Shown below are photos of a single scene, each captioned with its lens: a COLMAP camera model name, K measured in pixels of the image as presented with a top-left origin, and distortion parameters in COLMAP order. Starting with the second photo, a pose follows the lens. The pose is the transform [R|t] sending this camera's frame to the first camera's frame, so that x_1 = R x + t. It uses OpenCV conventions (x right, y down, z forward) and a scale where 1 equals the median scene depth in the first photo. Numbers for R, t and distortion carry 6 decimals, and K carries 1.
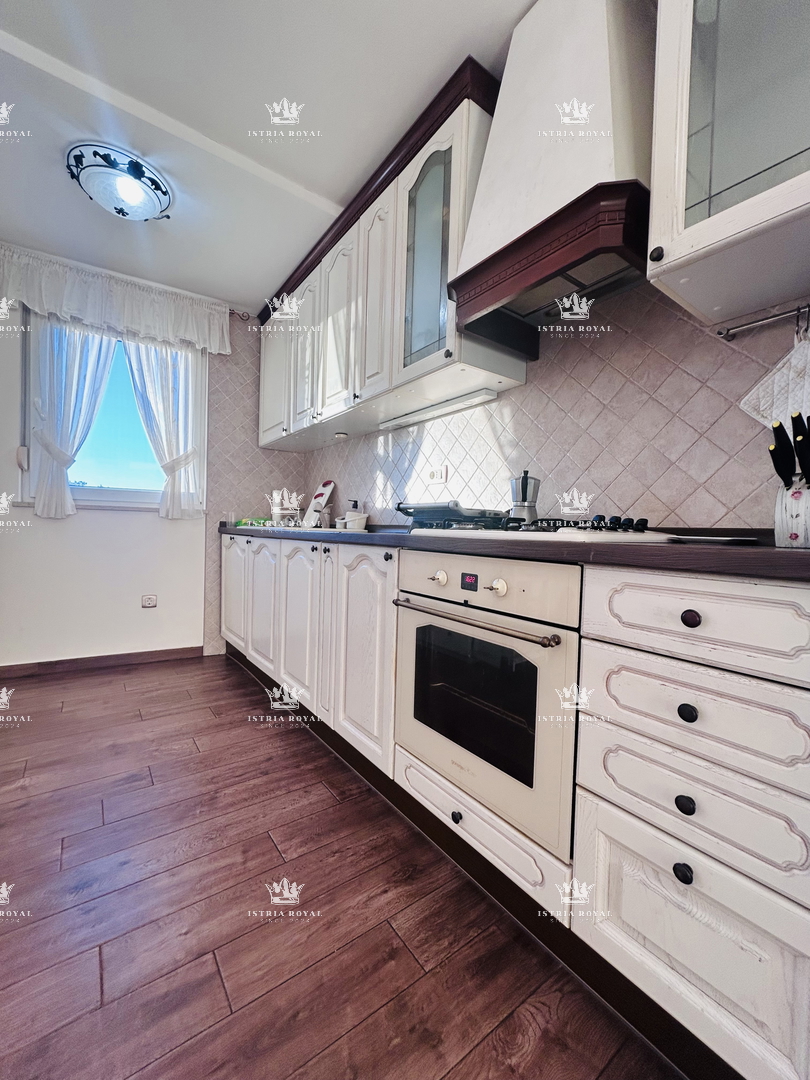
lens RADIAL K [[435.4, 0, 400.9], [0, 435.4, 537.1], [0, 0, 1]] dist [-0.001888, 0.001169]
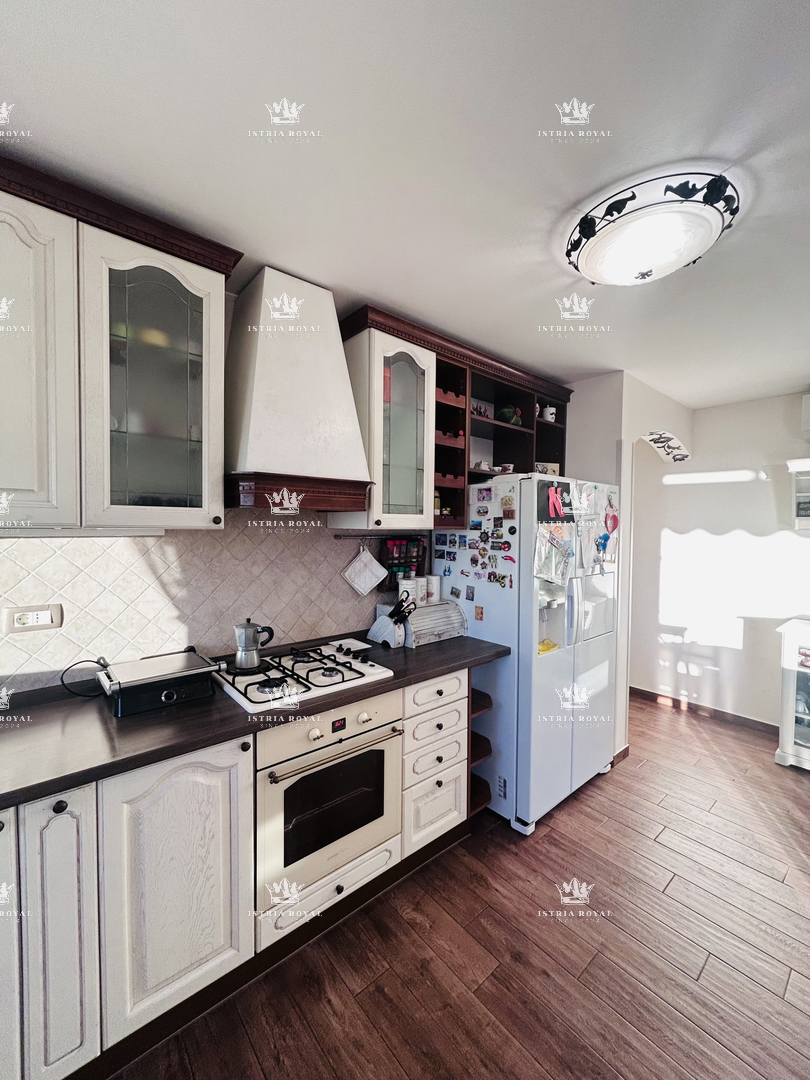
lens RADIAL K [[435.4, 0, 401.3], [0, 435.4, 538.2], [0, 0, 1]] dist [-0.001888, 0.001169]
pose [[-0.076007, -0.059529, 0.995329, -1.209264], [0.008609, 0.998140, 0.060354, -0.577796], [-0.997070, 0.013156, -0.075353, 0.869138]]
